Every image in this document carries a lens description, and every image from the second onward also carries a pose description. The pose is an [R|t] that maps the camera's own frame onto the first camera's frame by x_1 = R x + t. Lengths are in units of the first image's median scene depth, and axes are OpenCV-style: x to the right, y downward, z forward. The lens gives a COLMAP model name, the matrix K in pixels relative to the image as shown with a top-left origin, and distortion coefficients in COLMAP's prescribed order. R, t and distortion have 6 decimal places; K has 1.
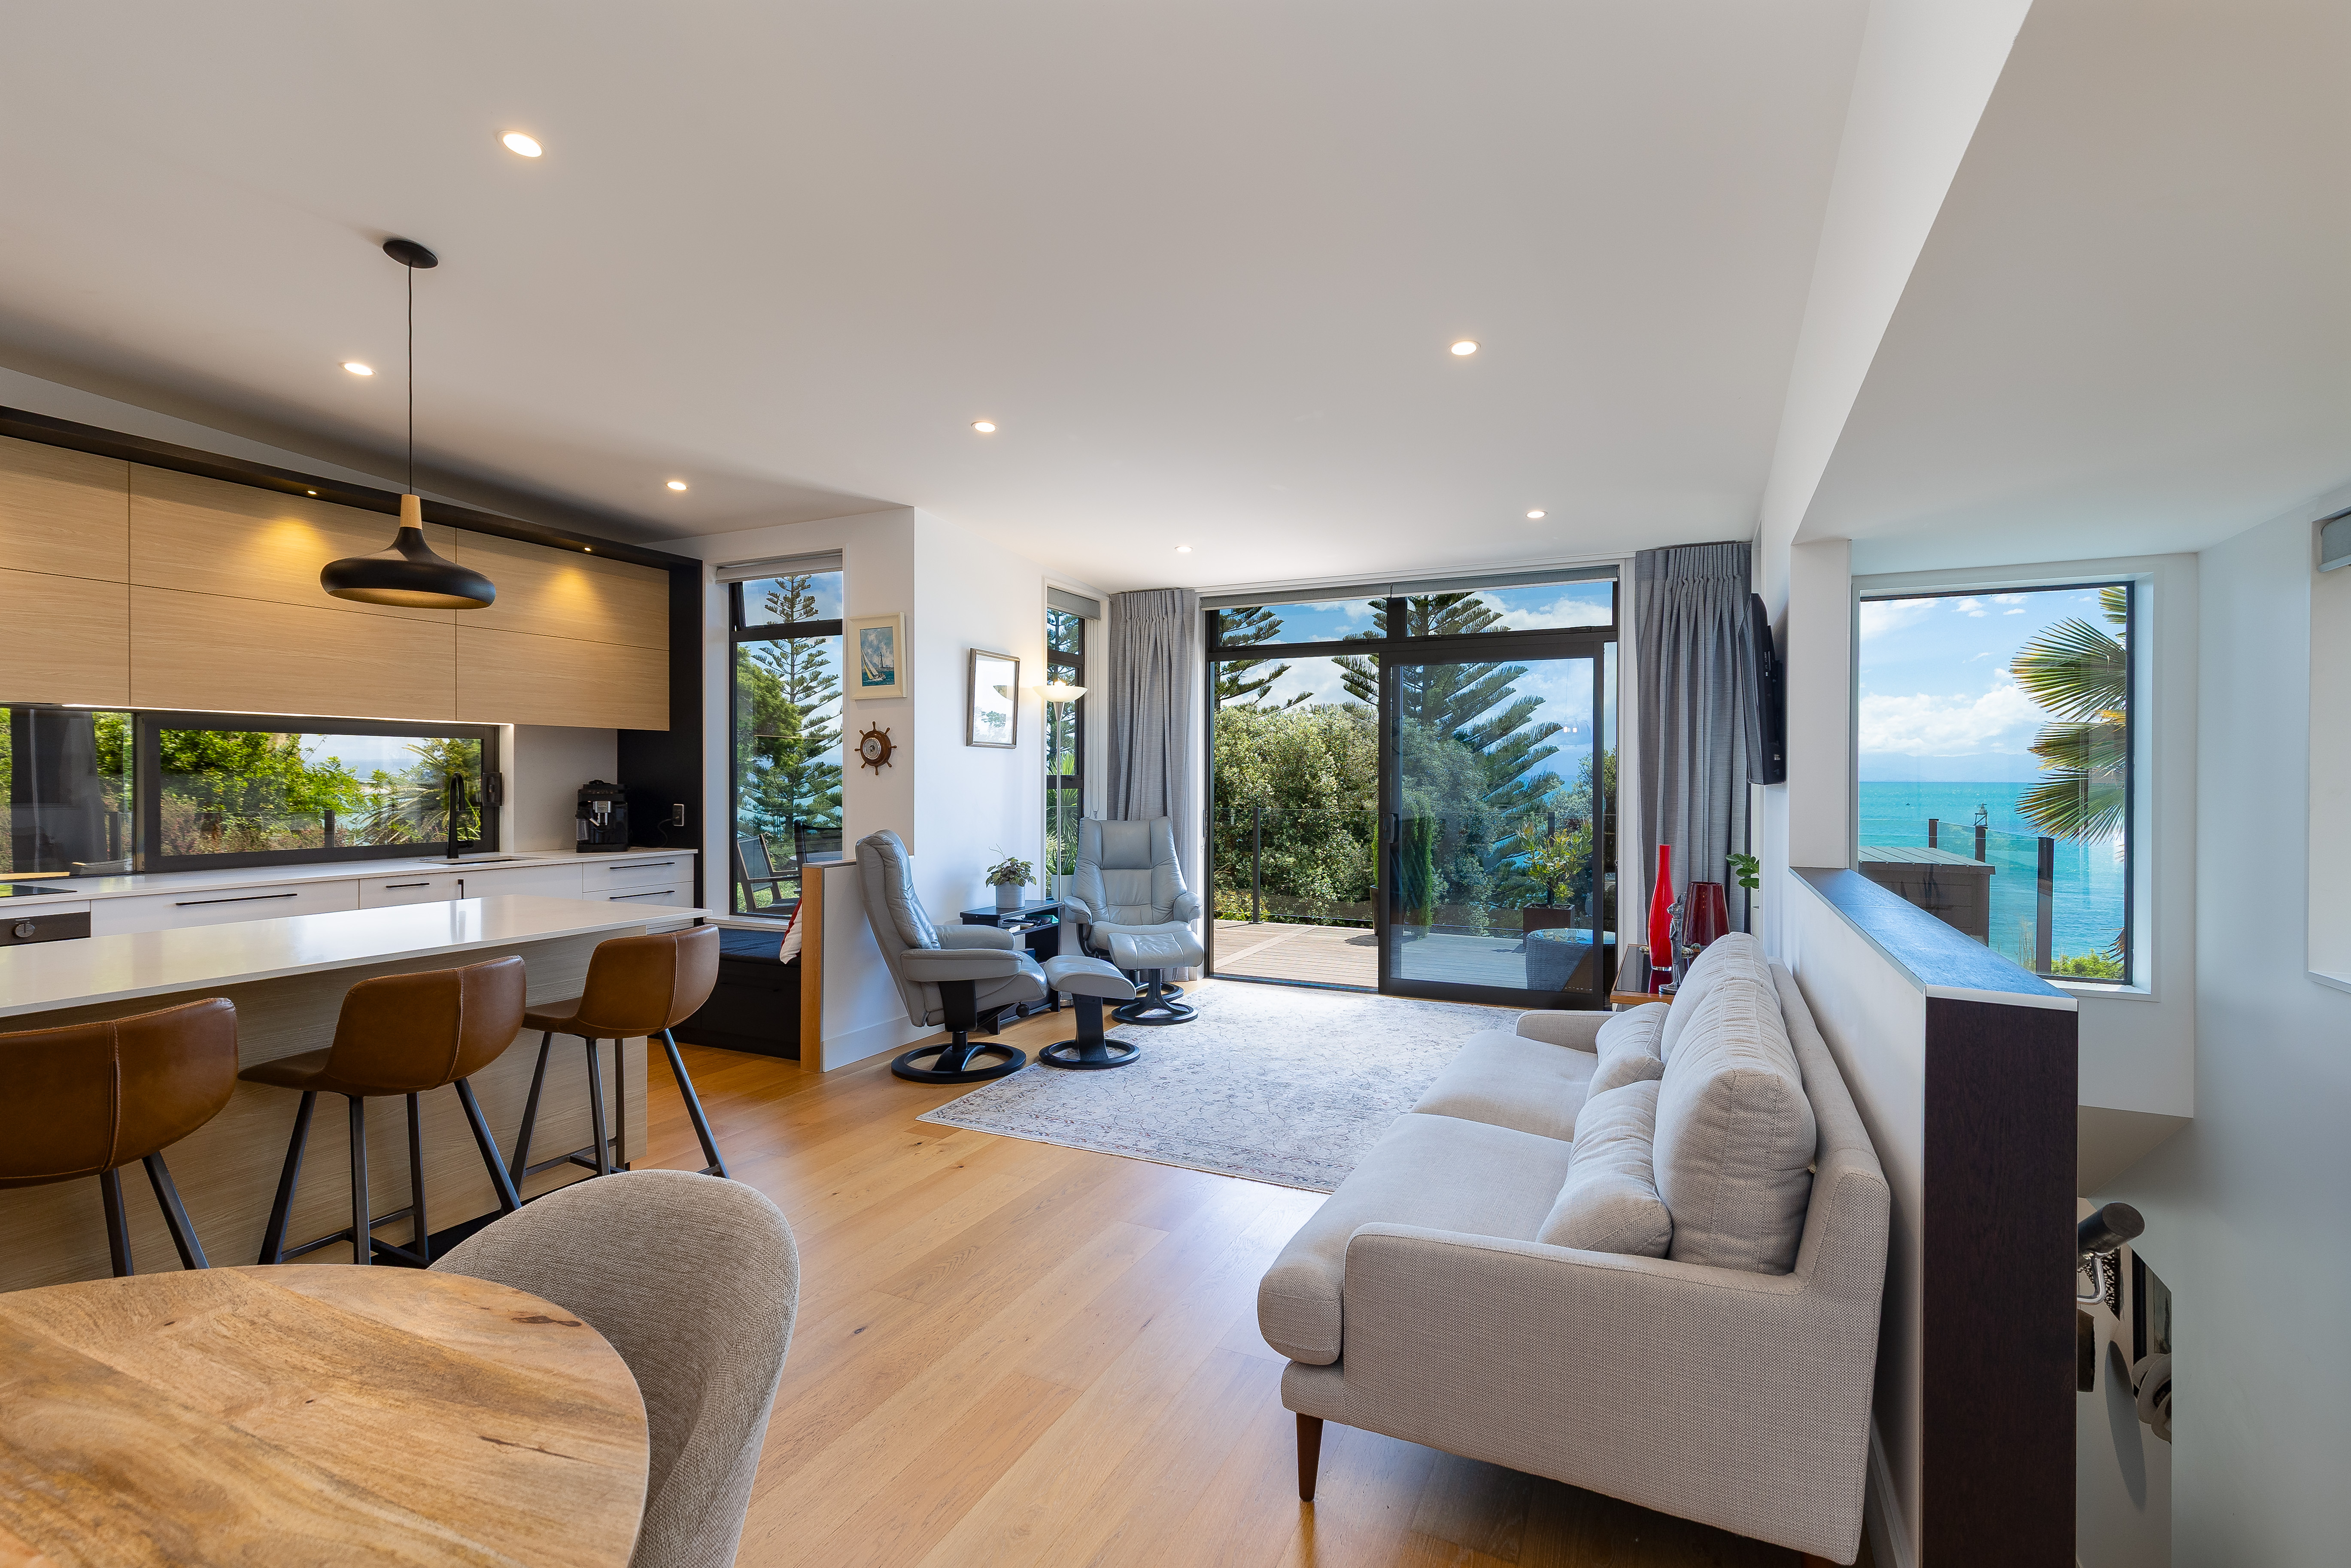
lens RADIAL K [[1065.2, 0, 1180.1], [0, 1065.2, 785.5], [0, 0, 1]] dist [-0.002310, 0.000013]
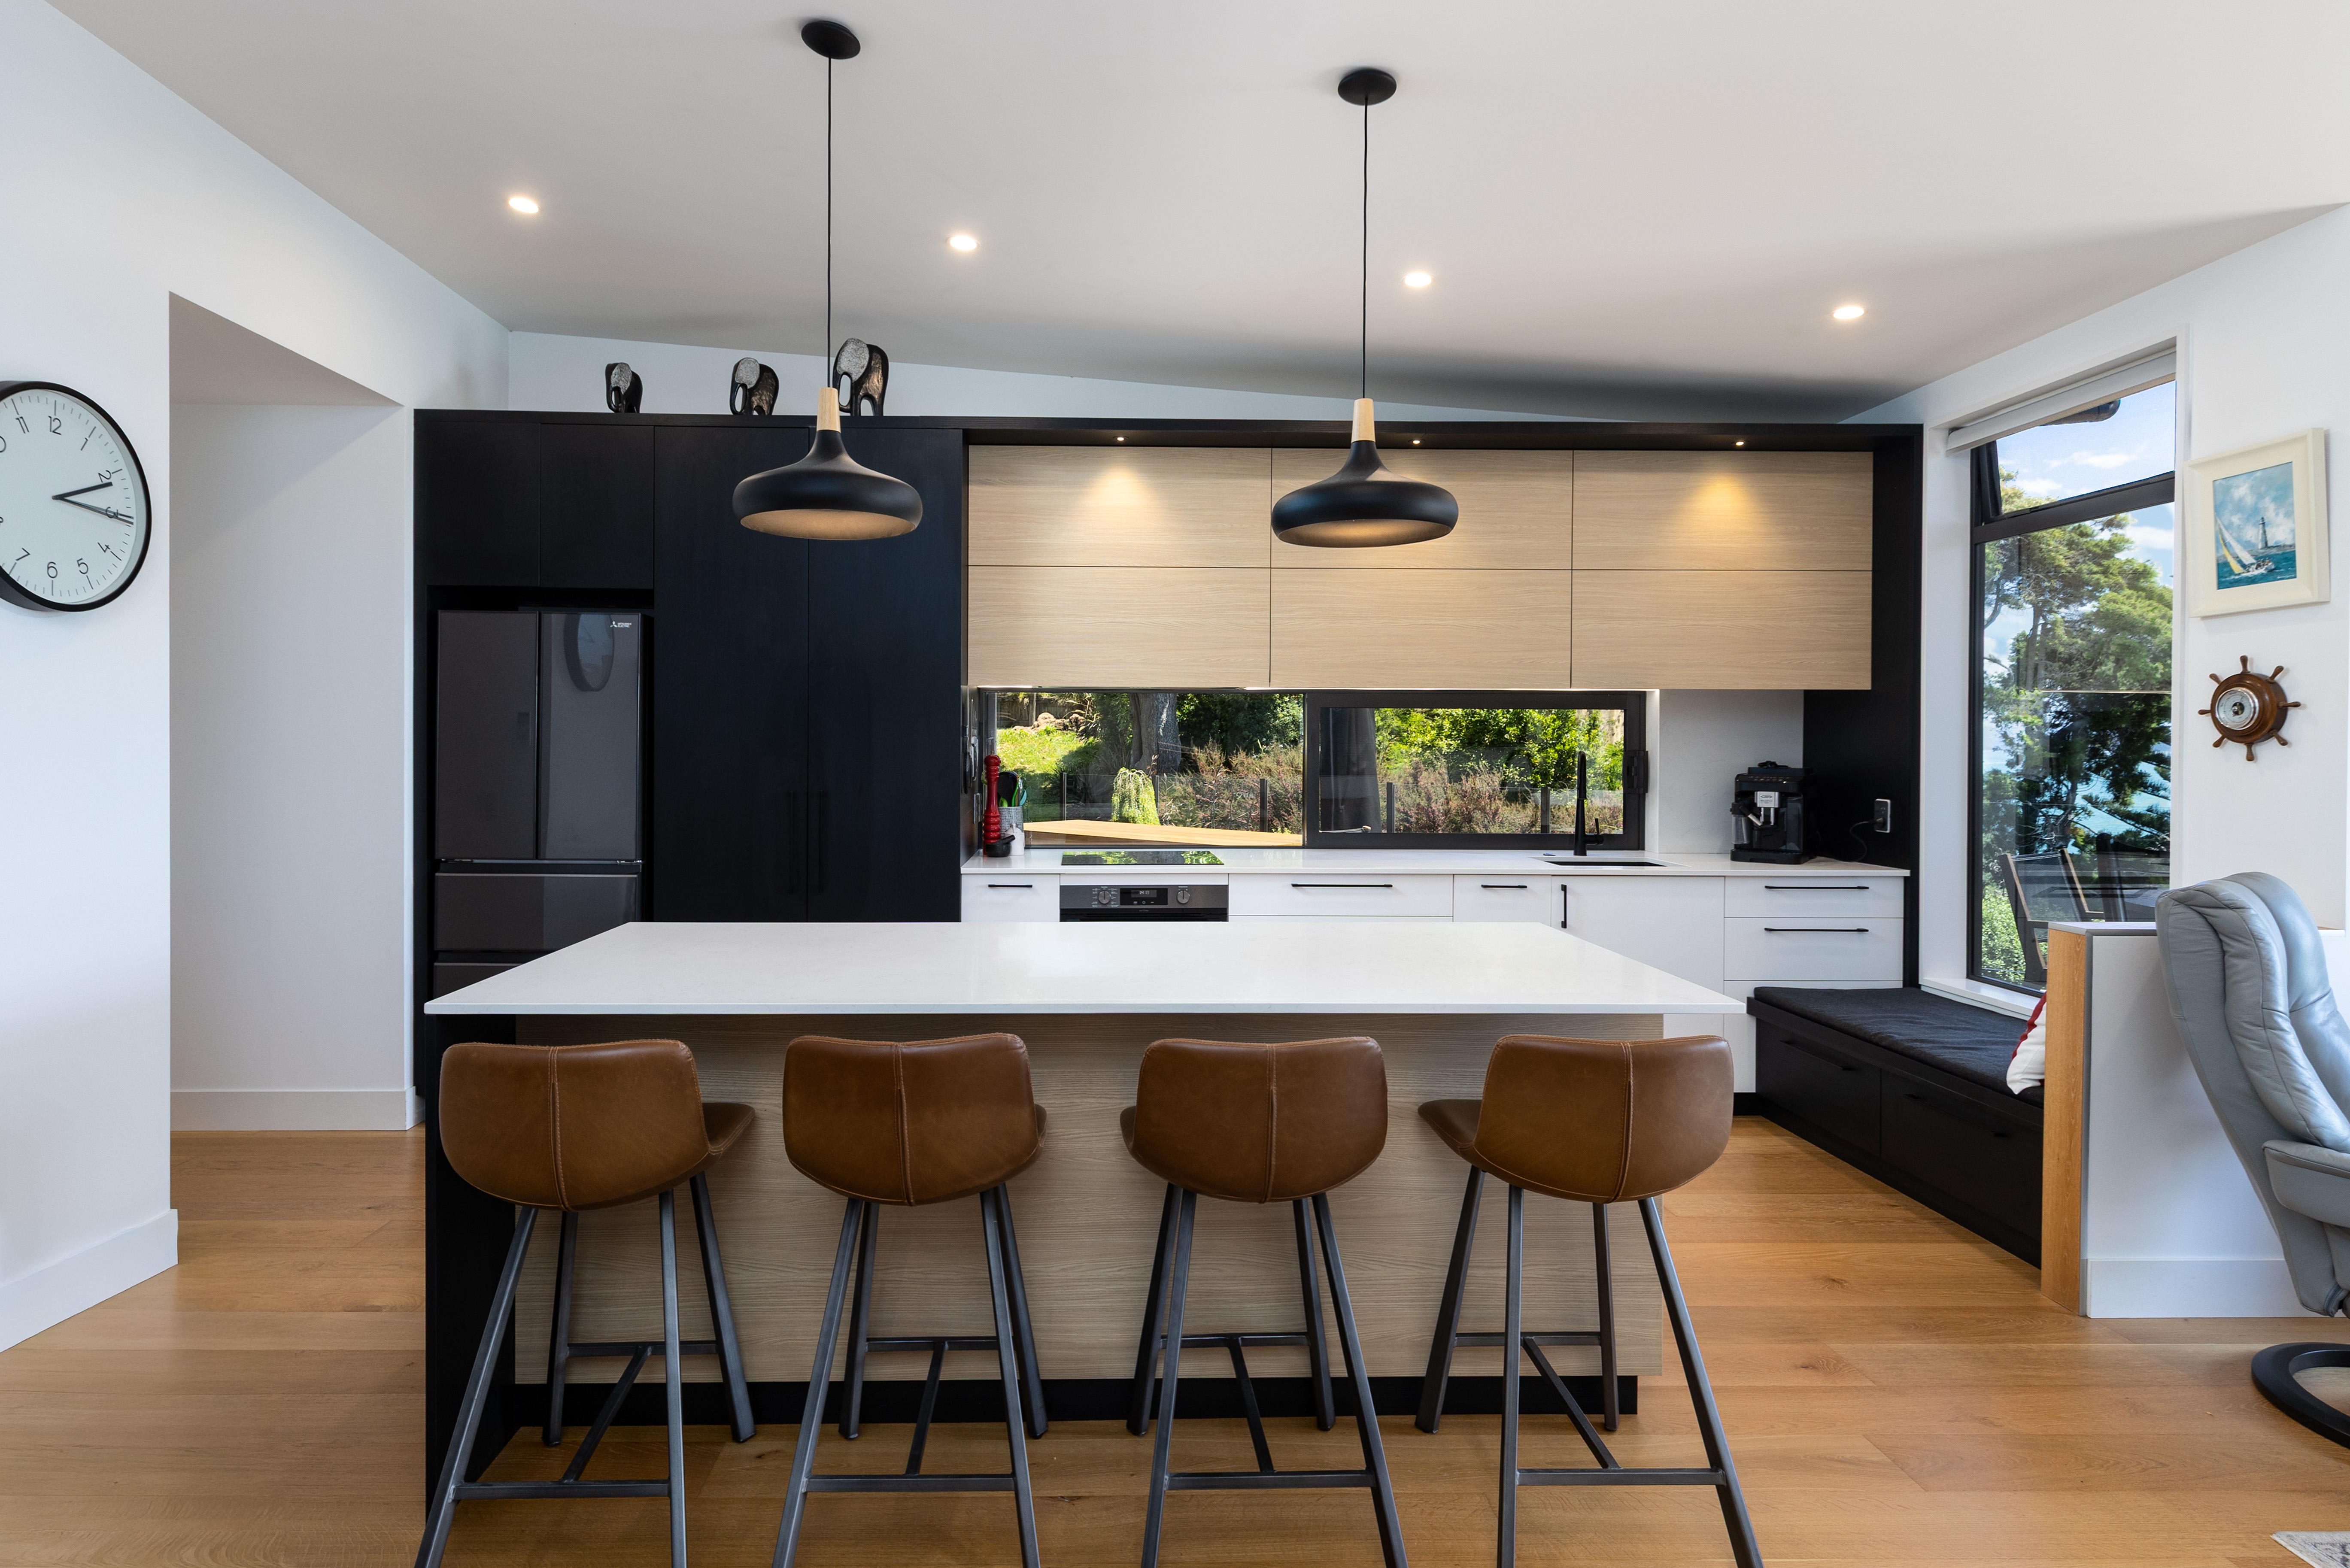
lens RADIAL K [[1215.7, 0, 1115.8], [0, 1215.7, 751.4], [0, 0, 1]] dist [0.003916, 0.001469]
pose [[0.447526, 0.005741, -0.894253, -0.005280], [-0.009853, 0.999950, 0.001489, -0.009092], [0.894217, 0.008145, 0.447560, 0.240909]]
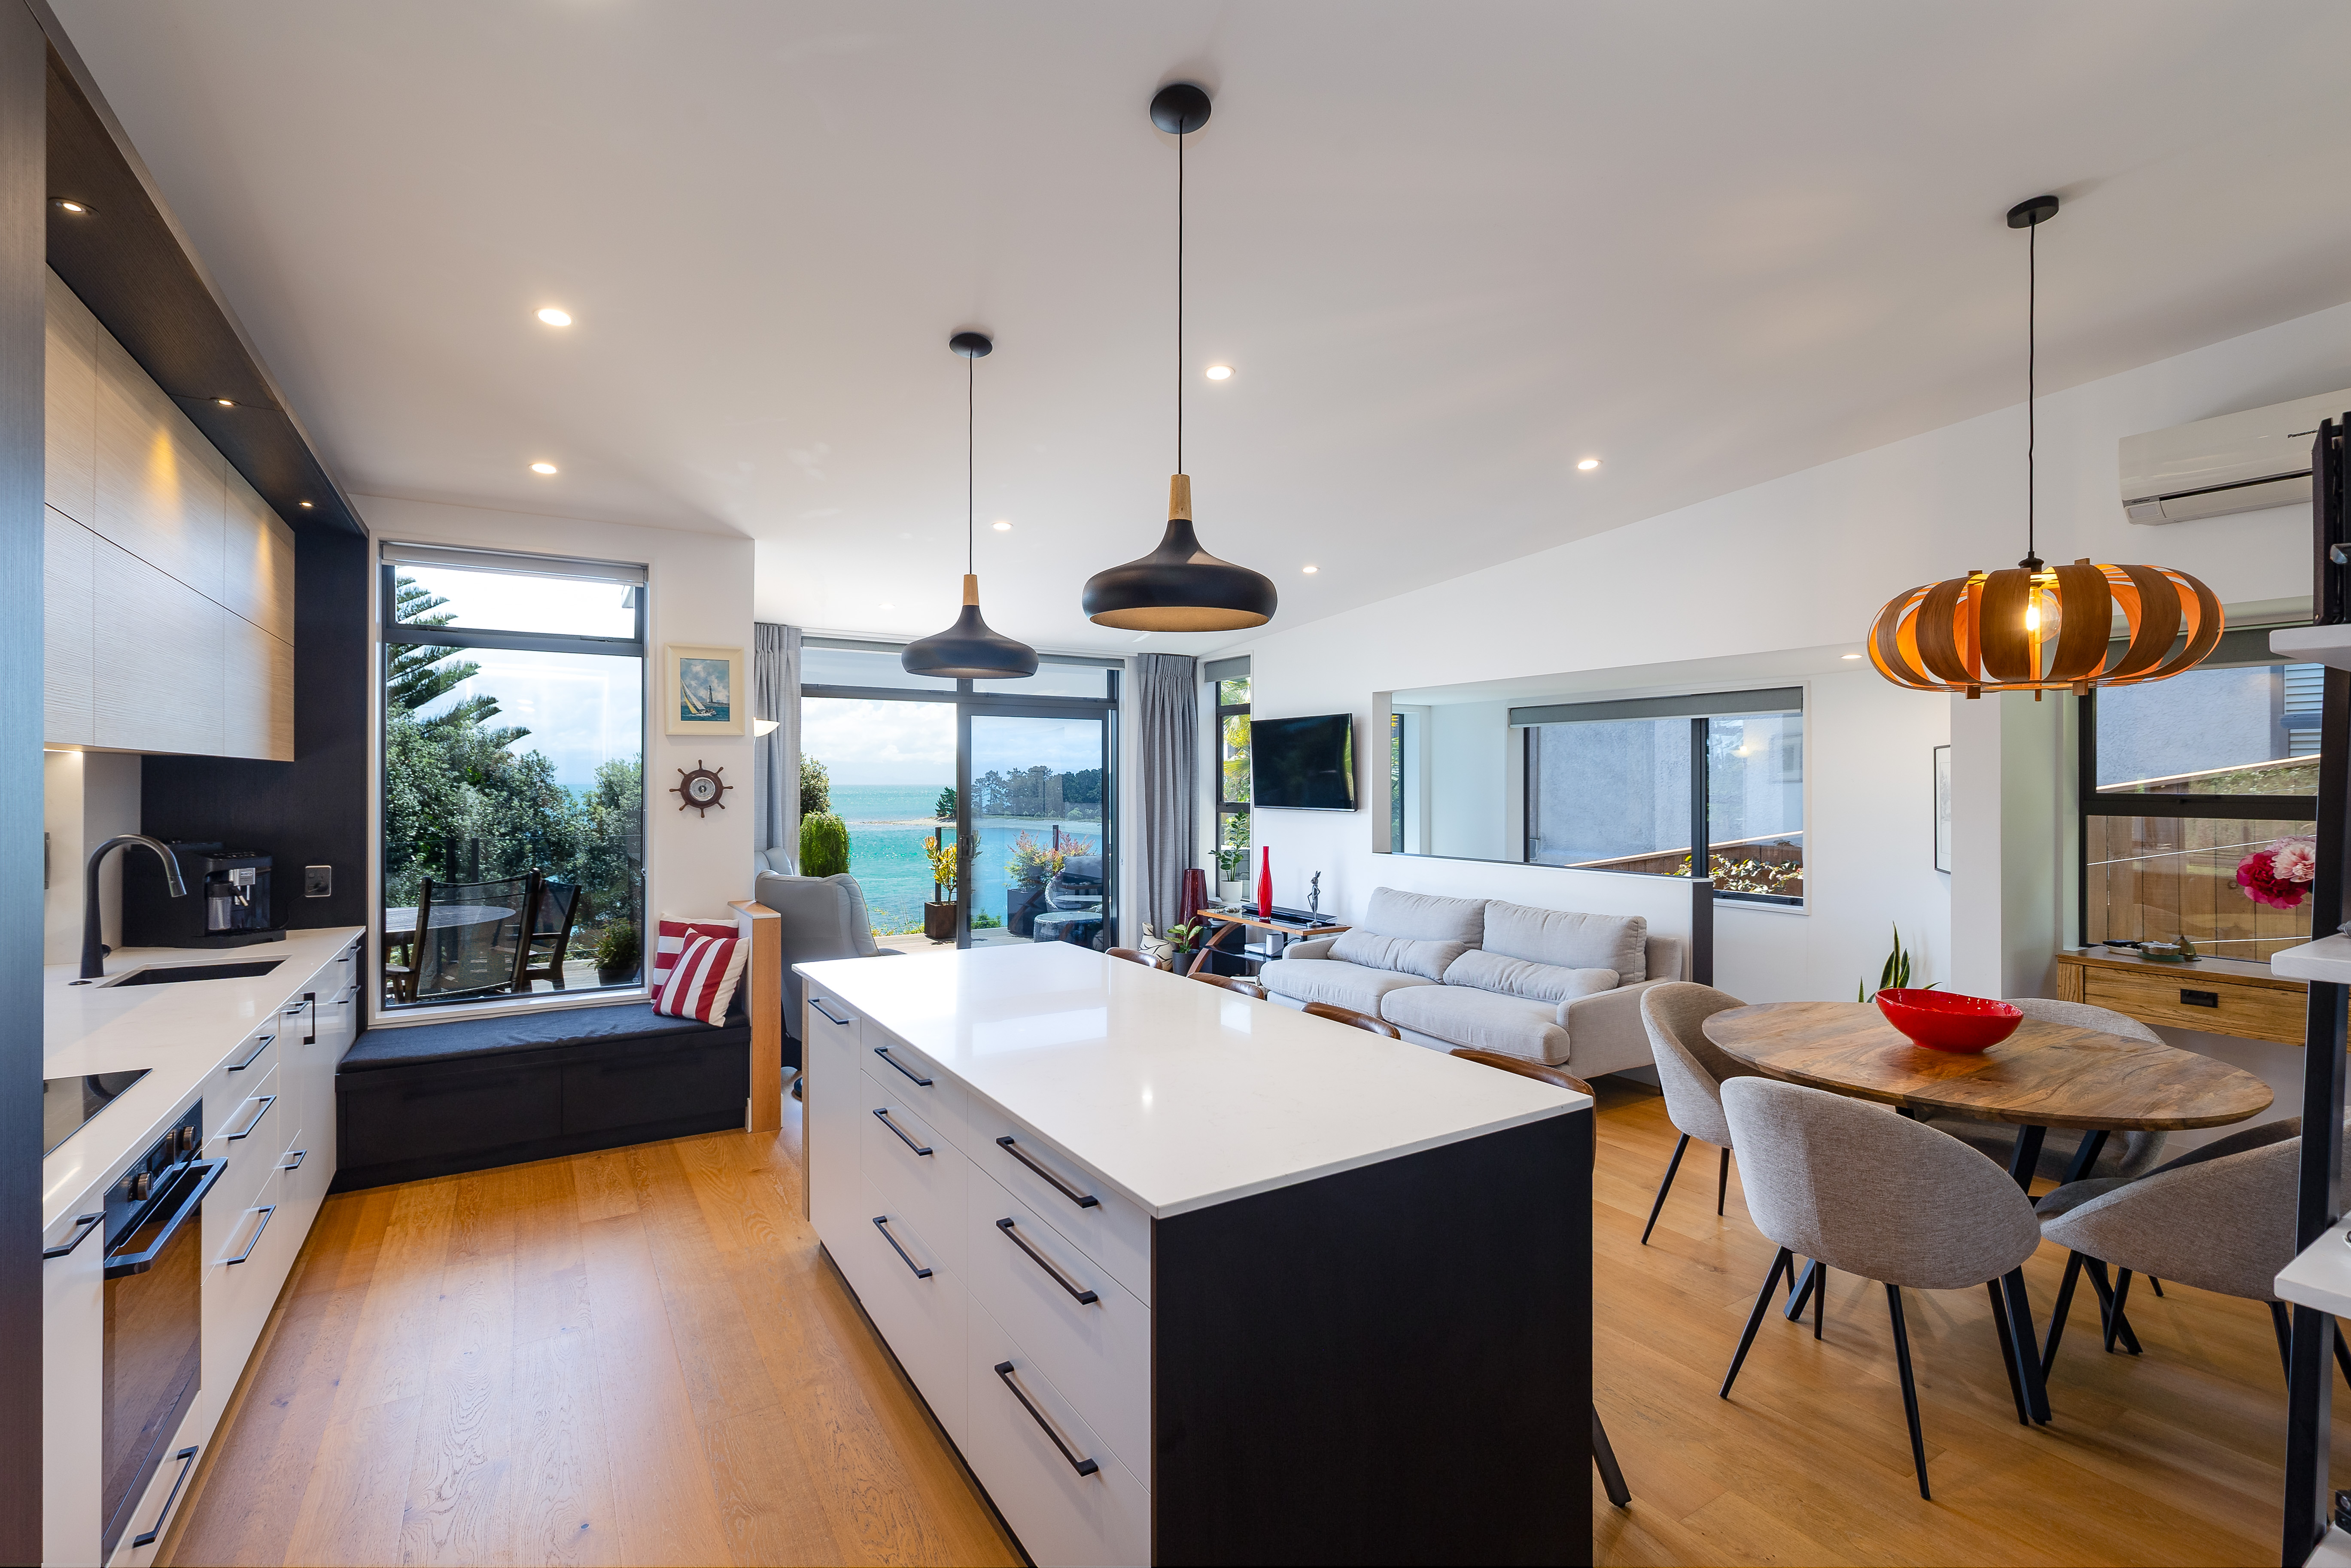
lens RADIAL K [[1062.4, 0, 1175.5], [0, 1062.4, 784.0], [0, 0, 1]] dist [0.014785, 0.000016]
pose [[0.544925, -0.003895, 0.838476, -0.792994], [0.007076, 0.999975, 0.000047, -0.034243], [-0.838455, 0.005907, 0.544939, 0.142816]]
